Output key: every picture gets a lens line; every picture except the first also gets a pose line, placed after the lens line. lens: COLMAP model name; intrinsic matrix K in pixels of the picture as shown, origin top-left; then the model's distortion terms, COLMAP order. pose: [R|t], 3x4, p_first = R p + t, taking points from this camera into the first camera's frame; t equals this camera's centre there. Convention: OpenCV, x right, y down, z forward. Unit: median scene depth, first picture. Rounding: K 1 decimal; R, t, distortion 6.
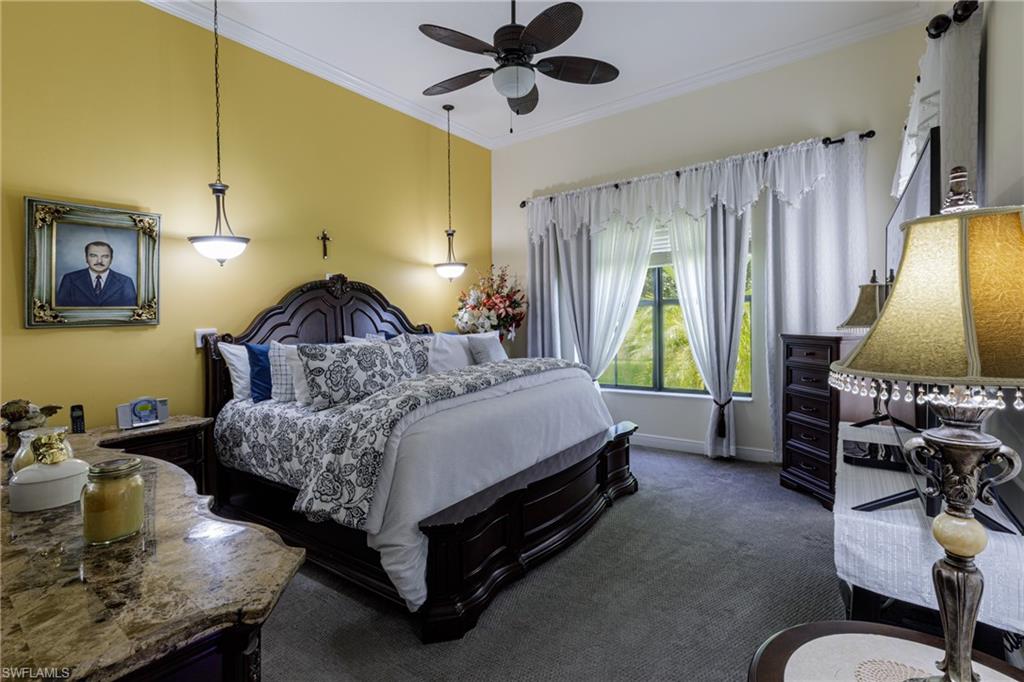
lens RADIAL K [[496.5, 0, 510.6], [0, 496.5, 330.0], [0, 0, 1]] dist [-0.002098, 0.000038]
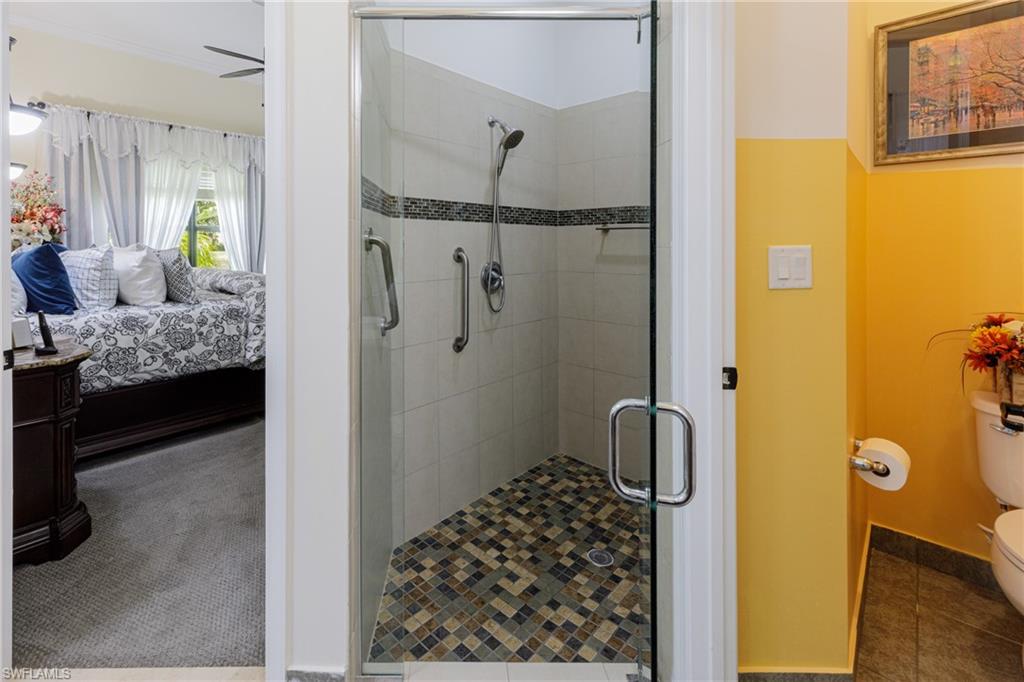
lens RADIAL K [[496.5, 0, 510.6], [0, 496.5, 330.0], [0, 0, 1]] dist [-0.002098, 0.000038]
pose [[0.053067, -0.136702, 0.989190, -1.178754], [0.028438, 0.990391, 0.135342, 0.067729], [-0.998186, 0.020949, 0.056445, 0.147417]]
